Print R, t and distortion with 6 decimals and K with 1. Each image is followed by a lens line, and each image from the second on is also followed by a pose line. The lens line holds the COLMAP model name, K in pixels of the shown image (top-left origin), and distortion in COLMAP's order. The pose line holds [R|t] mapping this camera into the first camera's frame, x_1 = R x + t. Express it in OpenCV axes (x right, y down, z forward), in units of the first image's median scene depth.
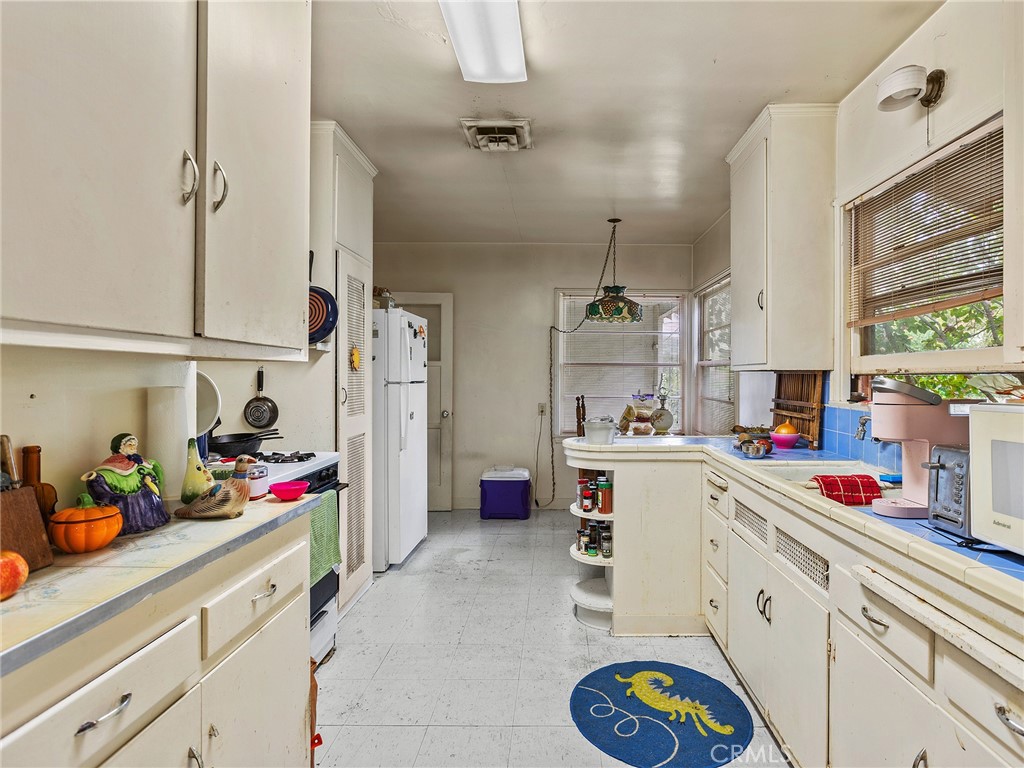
lens RADIAL K [[525.7, 0, 512.0], [0, 525.7, 384.0], [0, 0, 1]] dist [-0.012332, 0.000208]
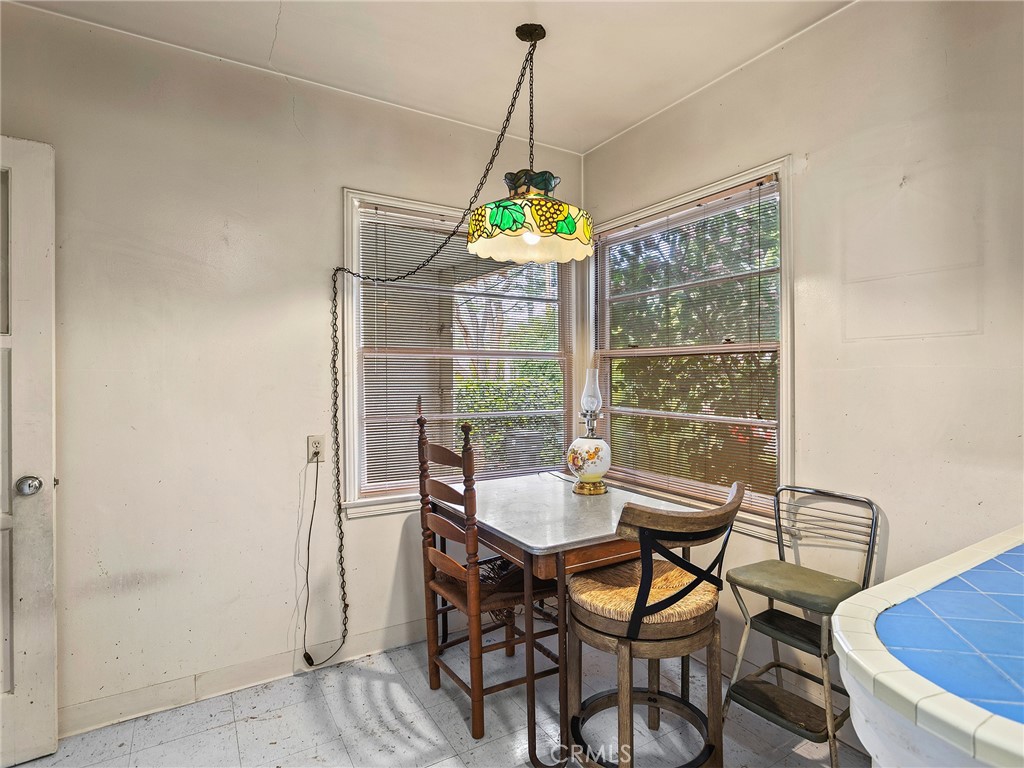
lens RADIAL K [[525.7, 0, 512.0], [0, 525.7, 384.0], [0, 0, 1]] dist [-0.012332, 0.000208]
pose [[0.804545, -0.008968, 0.593824, -0.074372], [0.009707, 0.999951, 0.001950, -0.007107], [-0.593813, 0.004195, 0.804592, 0.537716]]
